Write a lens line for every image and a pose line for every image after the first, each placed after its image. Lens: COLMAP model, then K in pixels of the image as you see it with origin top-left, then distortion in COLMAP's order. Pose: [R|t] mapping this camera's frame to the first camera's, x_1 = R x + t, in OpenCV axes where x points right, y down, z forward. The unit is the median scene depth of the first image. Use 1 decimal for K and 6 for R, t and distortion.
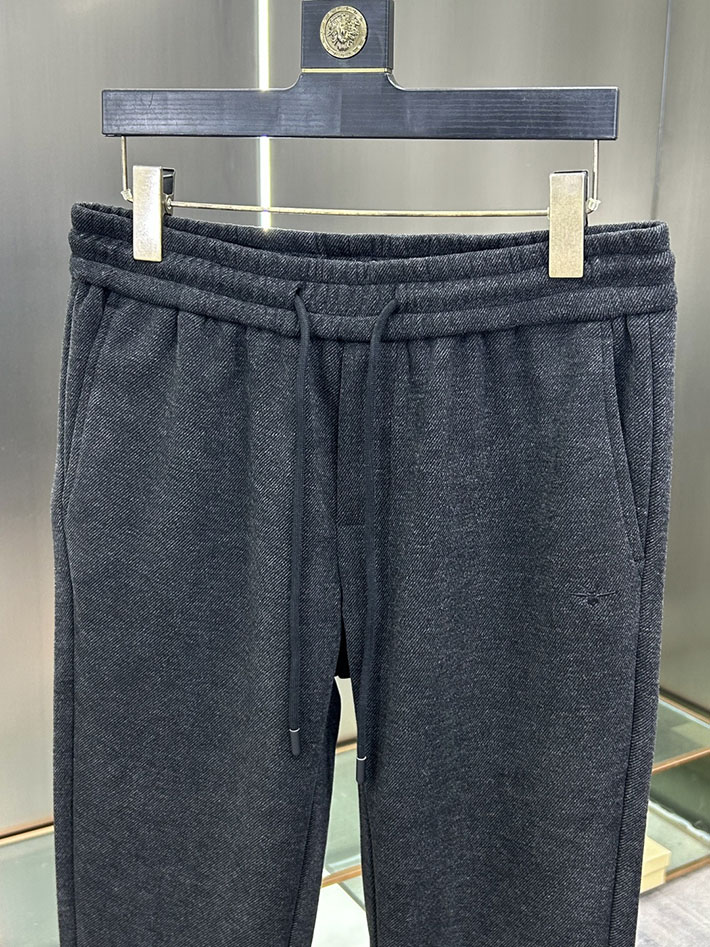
lens RADIAL K [[1150.8, 0, 342.1], [0, 1150.8, 459.2], [0, 0, 1]] dist [0.086852, 0.000000]
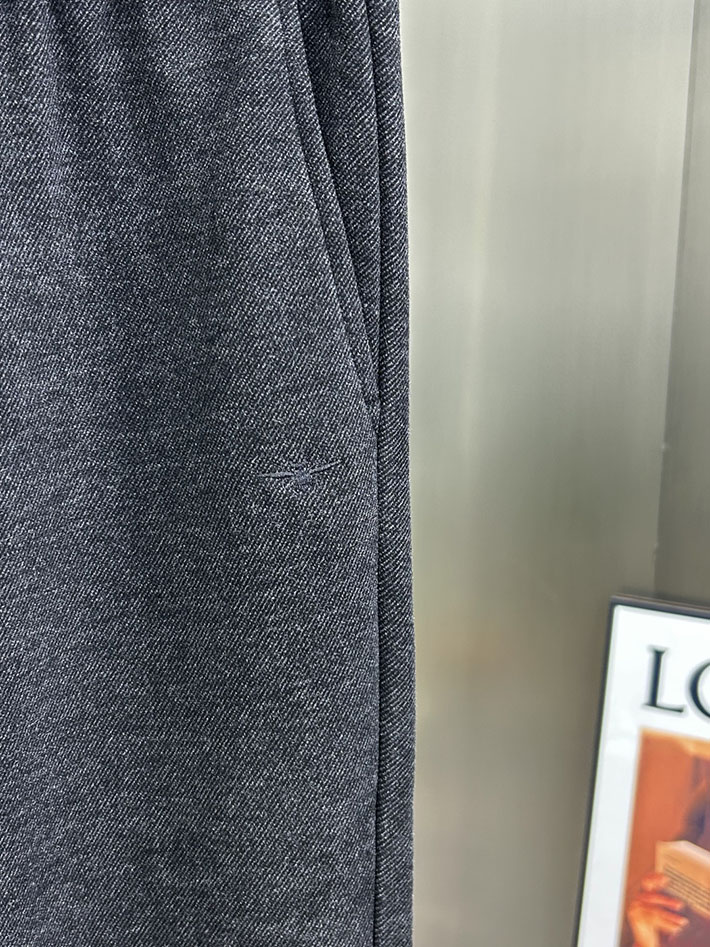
lens RADIAL K [[1236.2, 0, 351.1], [0, 1236.2, 480.3], [0, 0, 1]] dist [0.089966, 0.000000]
pose [[0.902514, -0.085157, 0.422157, -0.008663], [0.110018, 0.993319, -0.034833, 0.142554], [-0.416370, 0.077882, 0.905853, 0.458076]]
